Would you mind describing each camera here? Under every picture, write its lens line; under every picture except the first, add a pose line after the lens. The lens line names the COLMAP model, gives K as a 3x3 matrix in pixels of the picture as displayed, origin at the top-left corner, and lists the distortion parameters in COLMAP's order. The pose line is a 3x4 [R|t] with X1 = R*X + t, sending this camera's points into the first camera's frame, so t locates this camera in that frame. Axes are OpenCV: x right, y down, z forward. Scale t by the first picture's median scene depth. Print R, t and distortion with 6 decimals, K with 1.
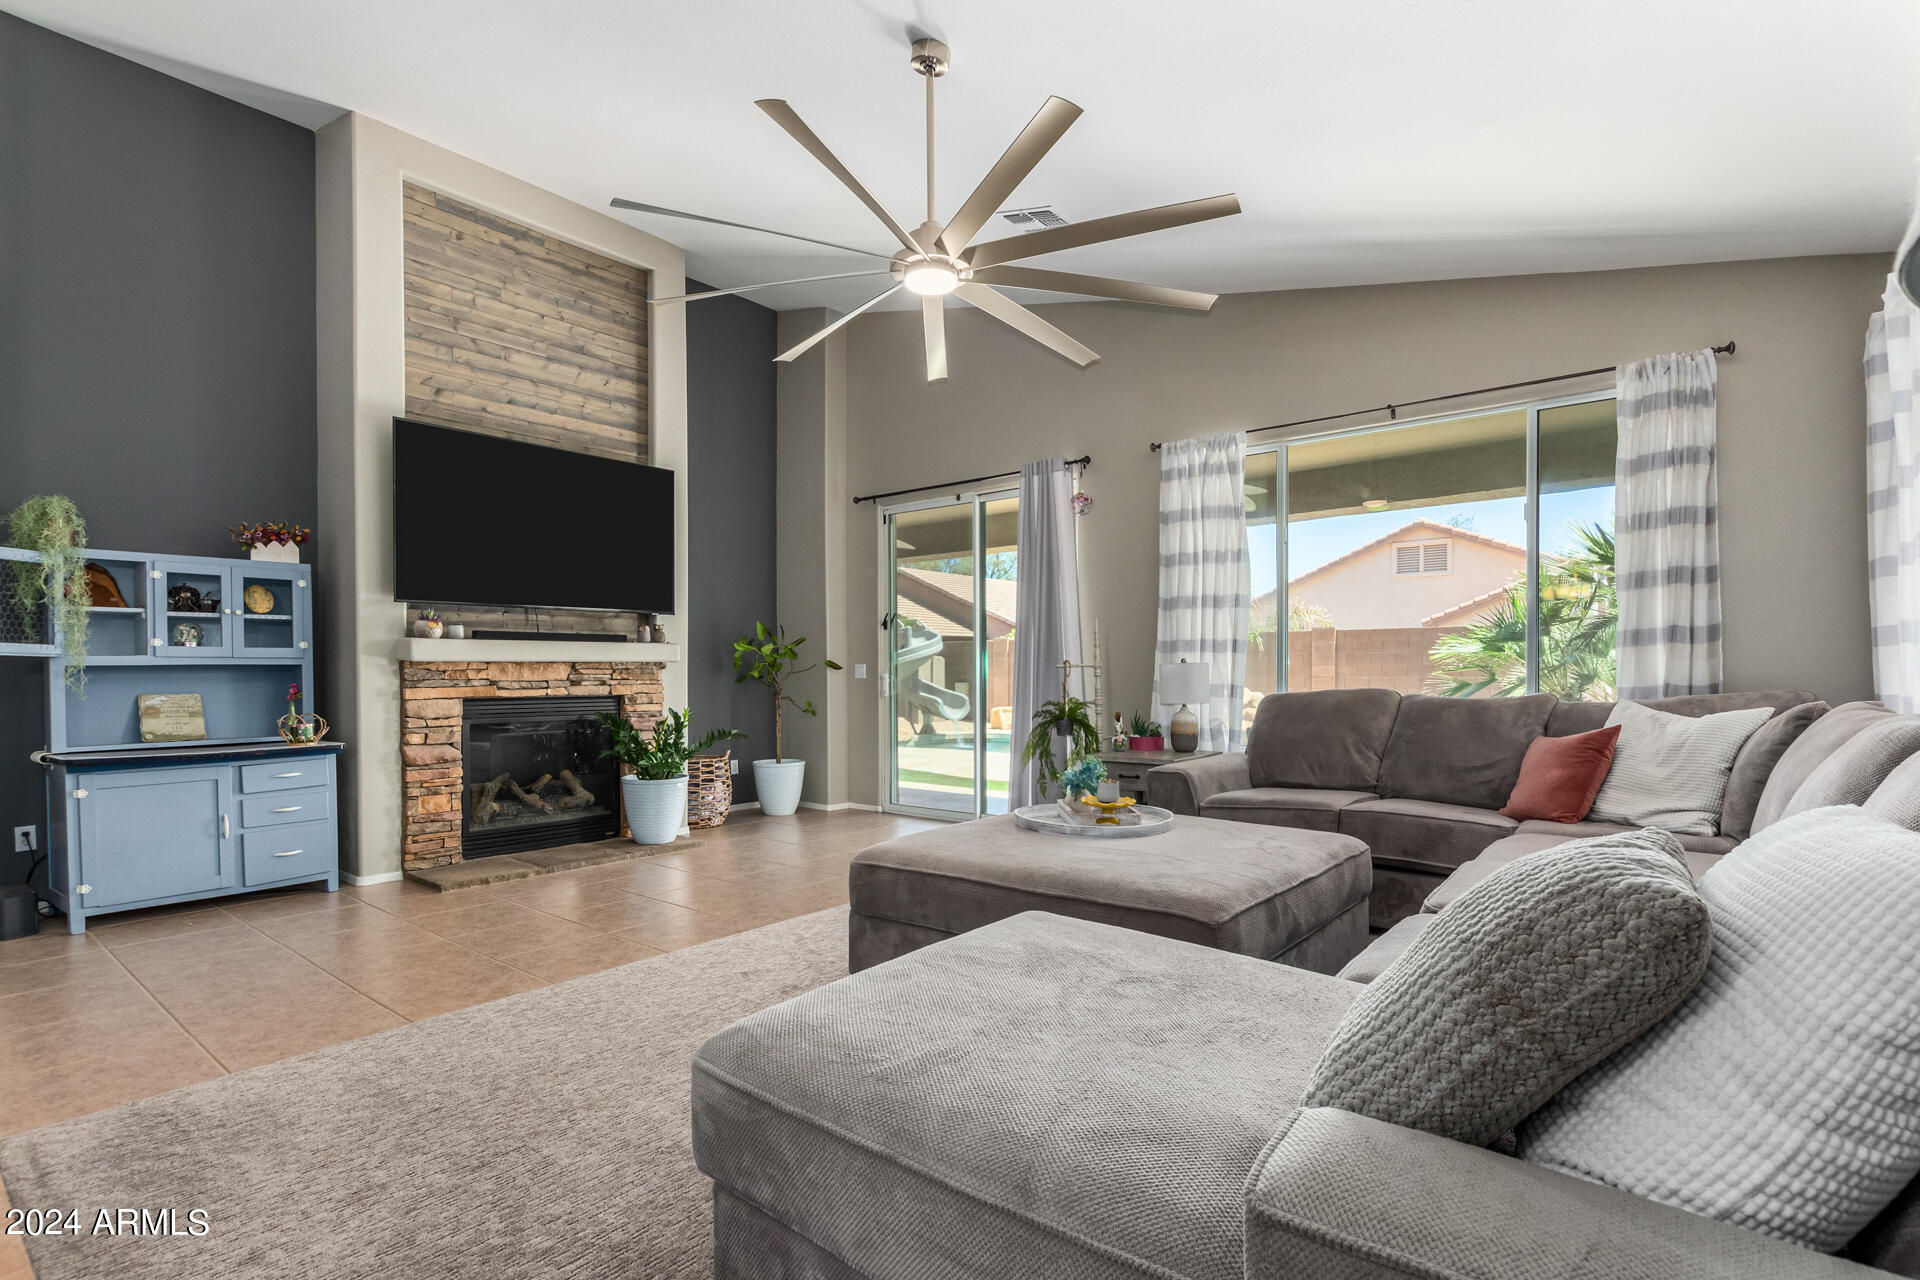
lens RADIAL K [[900.0, 0, 969.4], [0, 900.0, 670.2], [0, 0, 1]] dist [0.008724, -0.000817]
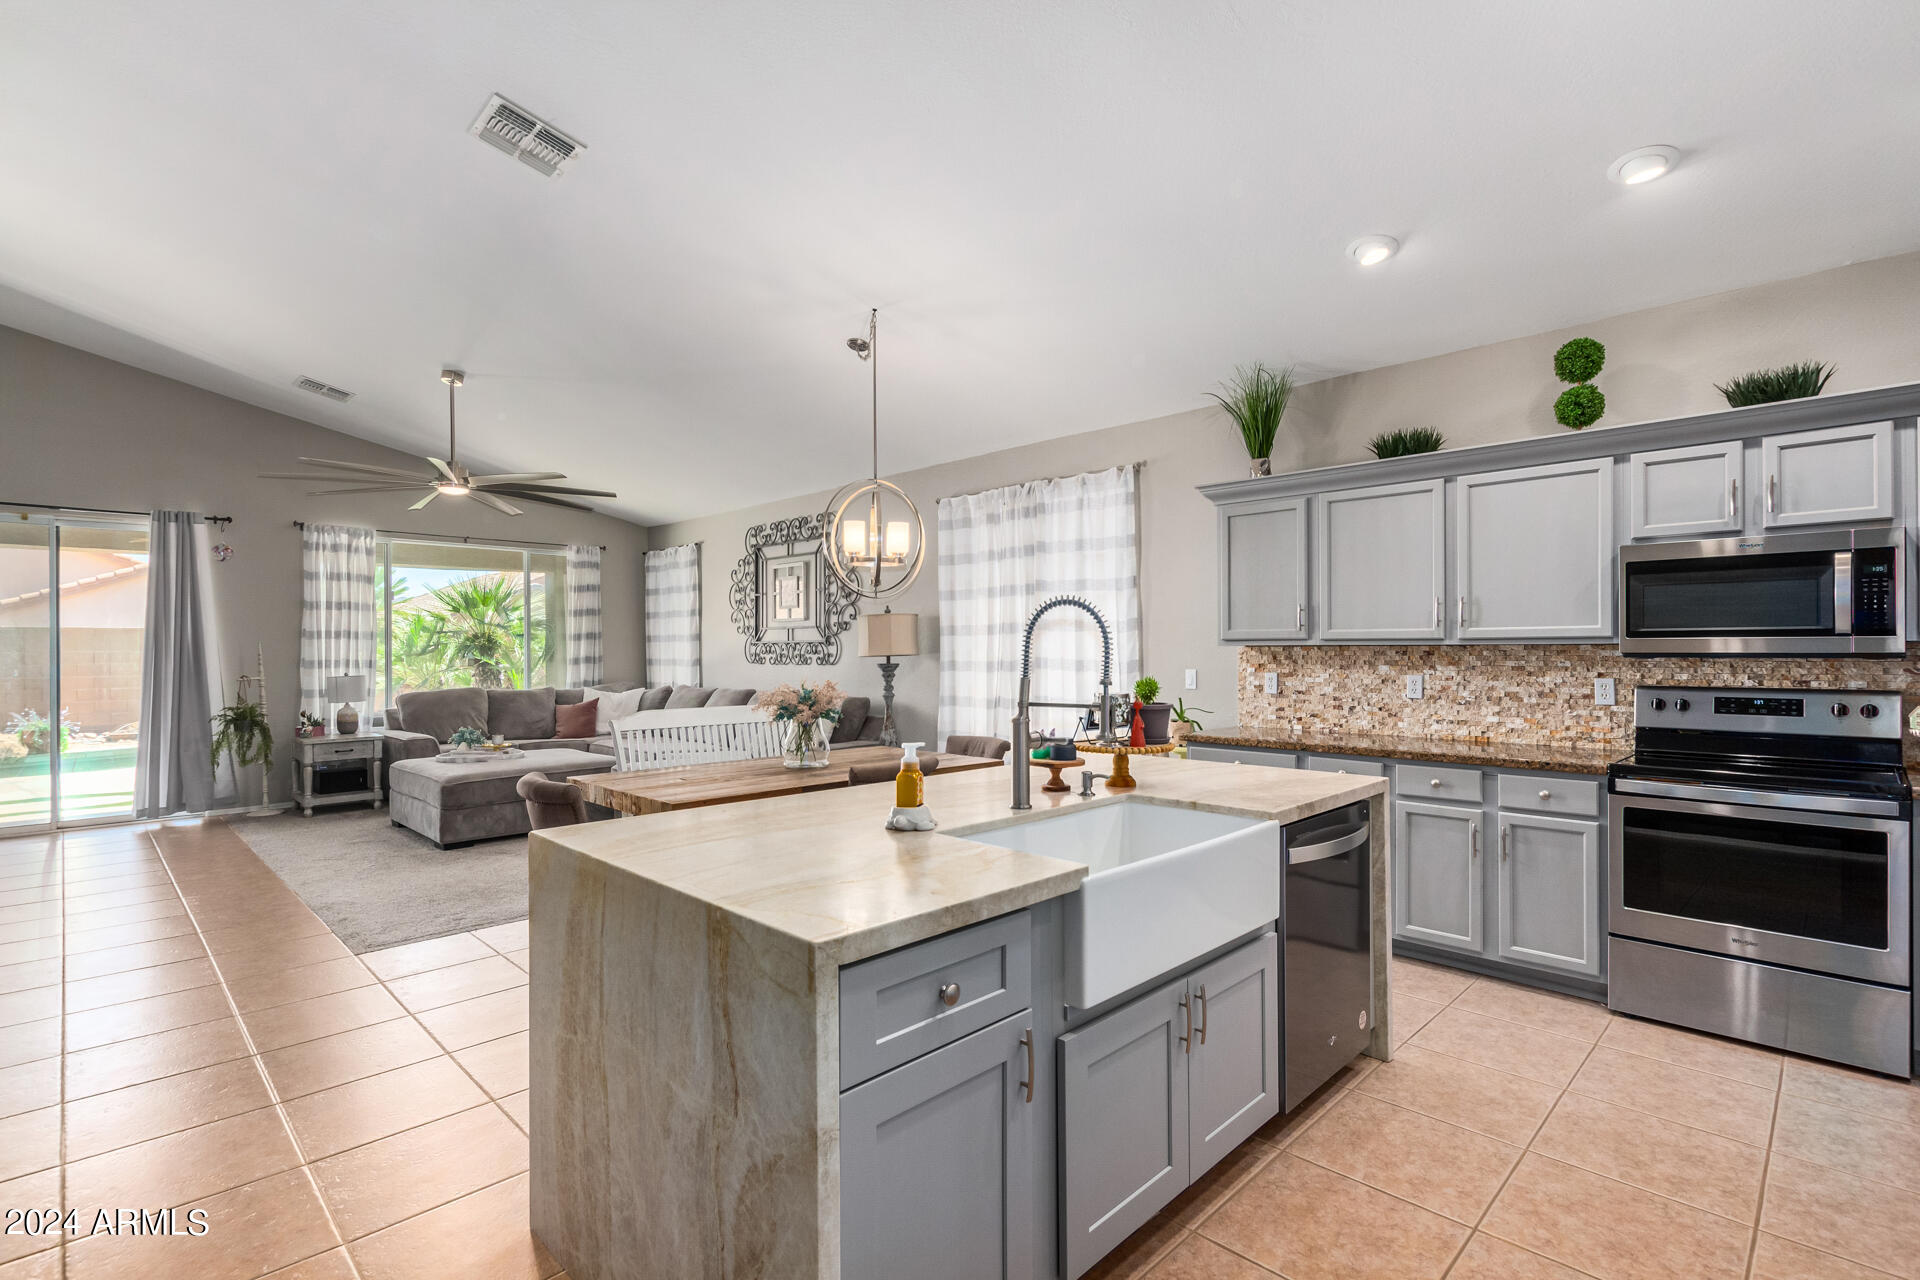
lens RADIAL K [[884.4, 0, 960.0], [0, 884.4, 640.0], [0, 0, 1]] dist [0.005828, -0.003560]
pose [[0.101996, 0.013647, 0.994691, -0.909024], [0.005960, 0.999880, -0.014330, -0.032729], [-0.994767, 0.007390, 0.101902, -0.148228]]
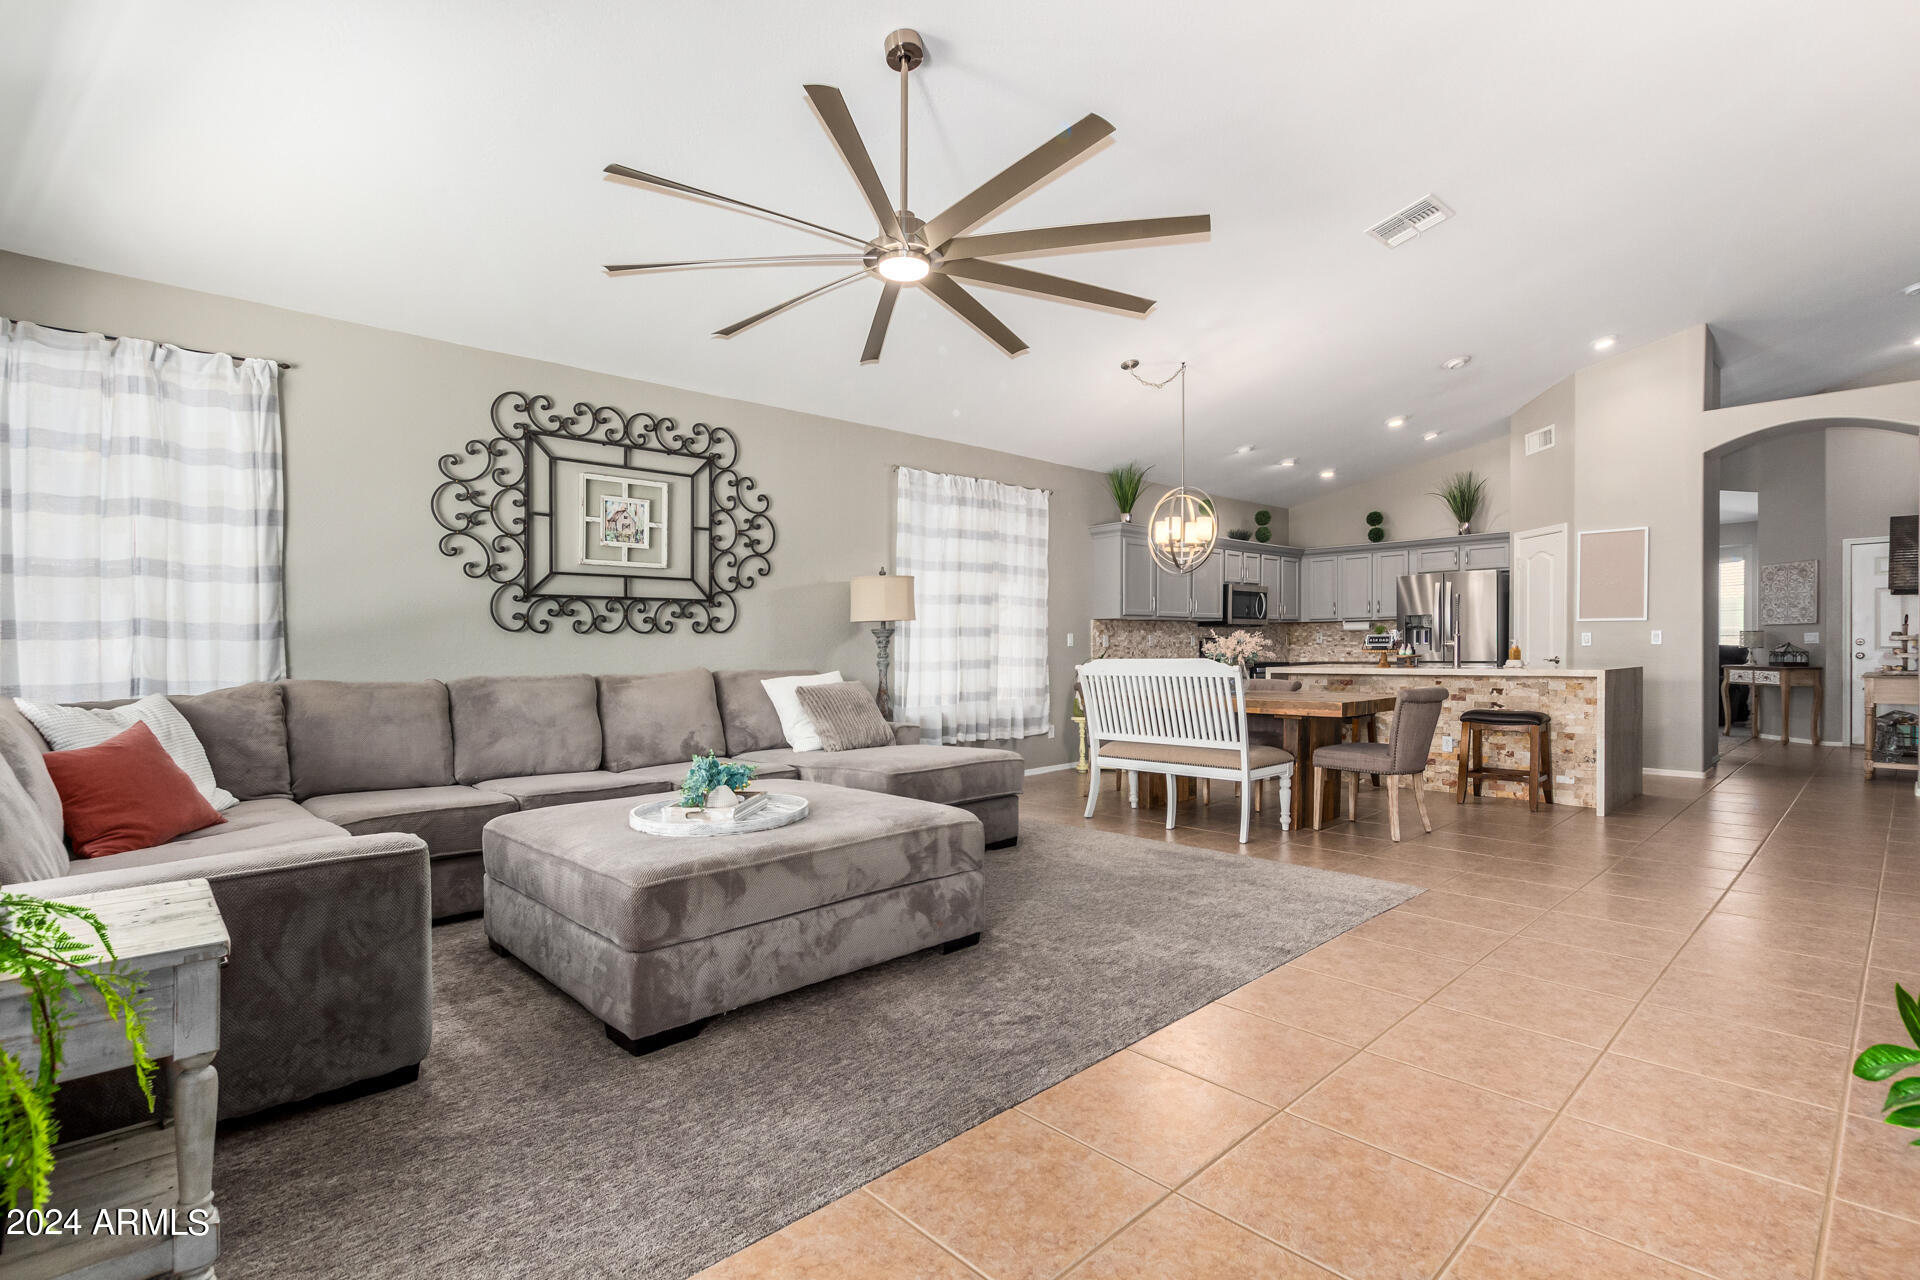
lens RADIAL K [[900.1, 0, 945.1], [0, 900.1, 660.9], [0, 0, 1]] dist [0.002823, -0.000730]
pose [[-0.989858, 0.010305, 0.141683, -0.109844], [0.012971, 0.999756, 0.017907, -0.003539], [-0.141464, 0.019563, -0.989750, 0.982181]]
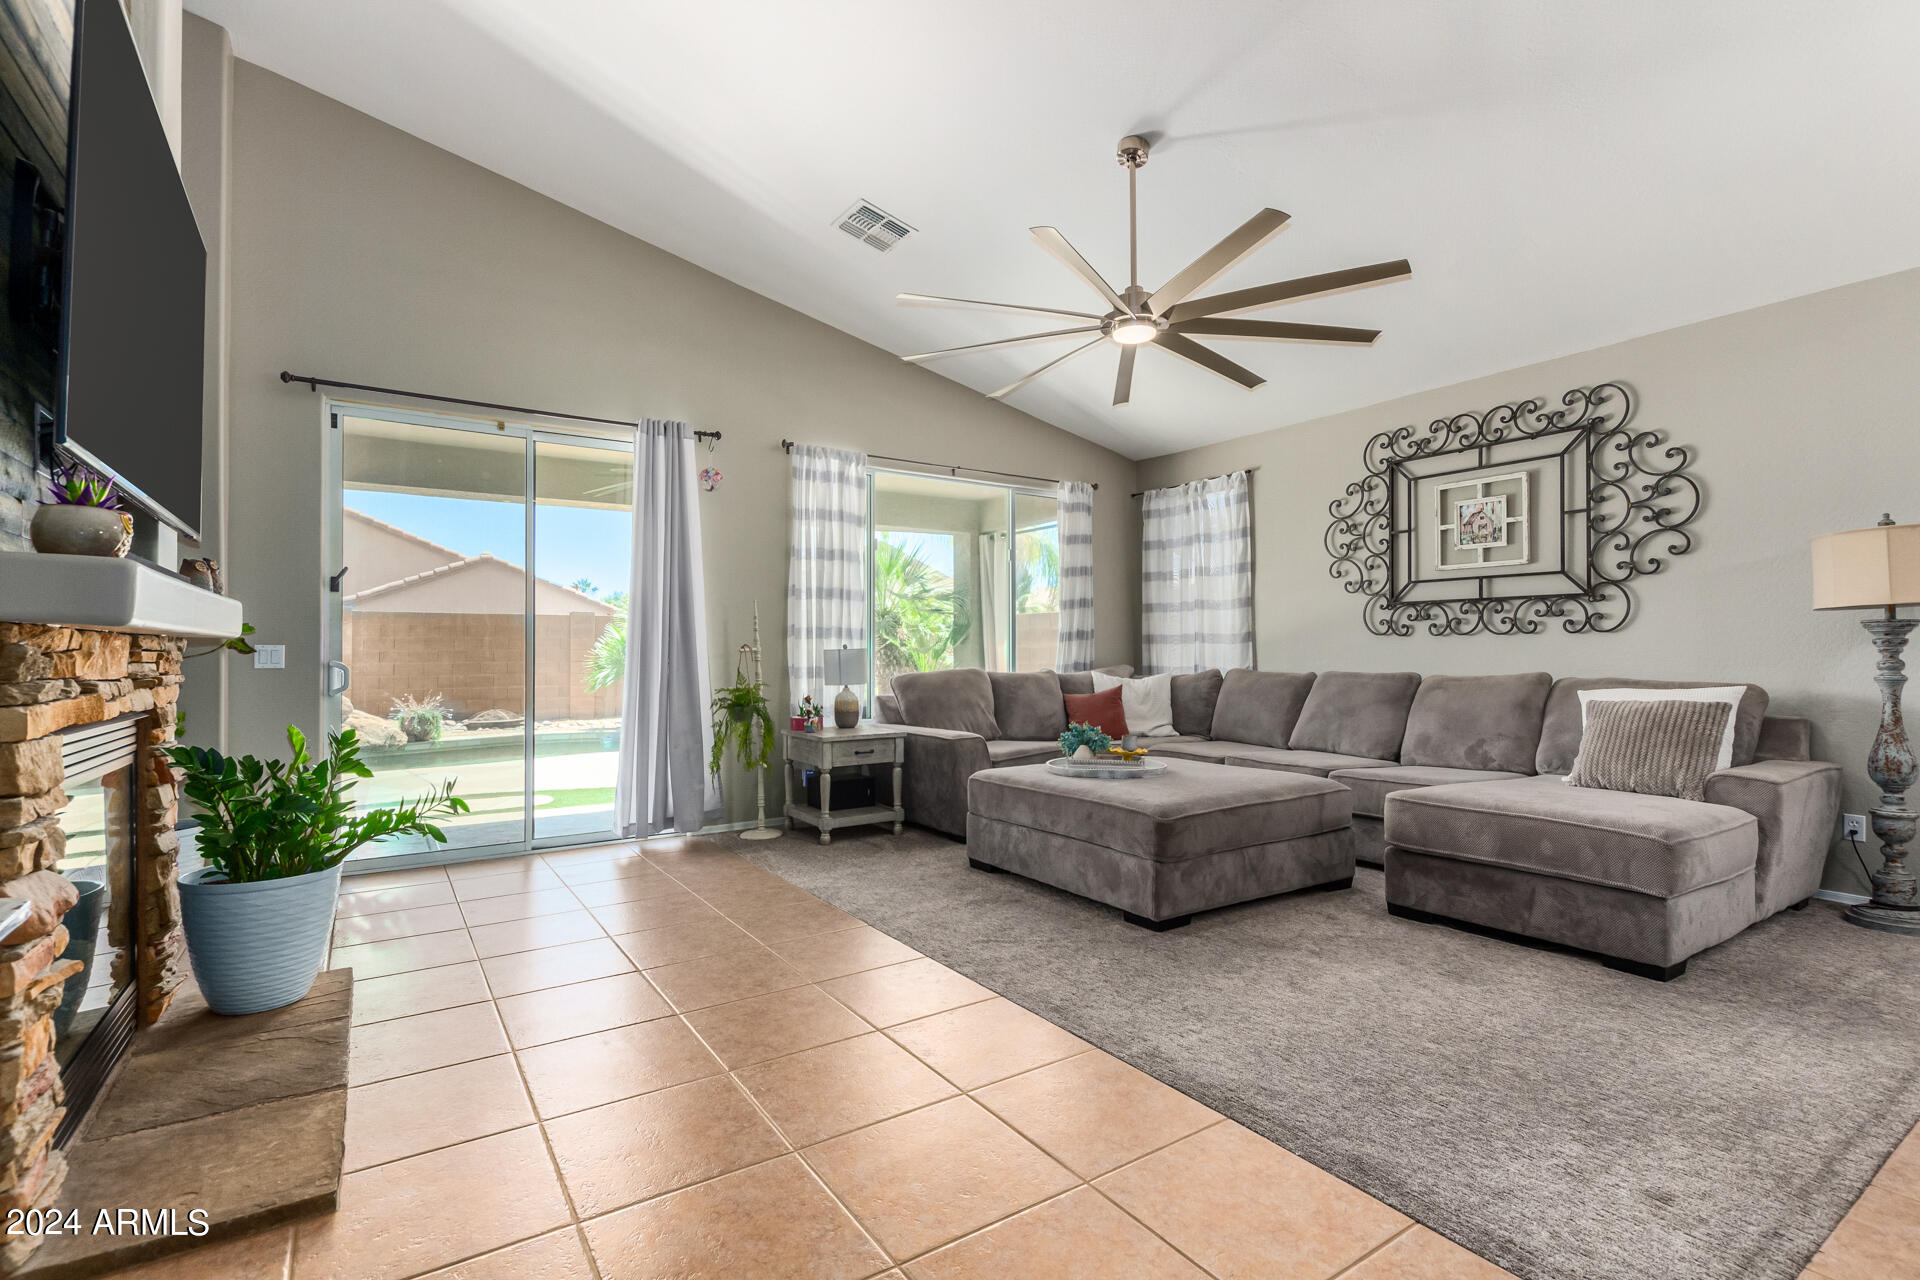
lens RADIAL K [[884.4, 0, 960.0], [0, 884.4, 640.0], [0, 0, 1]] dist [0.005828, -0.003560]
pose [[0.301550, 0.015389, 0.953326, -0.606947], [0.001879, 0.999858, -0.016734, -0.000601], [-0.953449, 0.006838, 0.301478, 0.421055]]
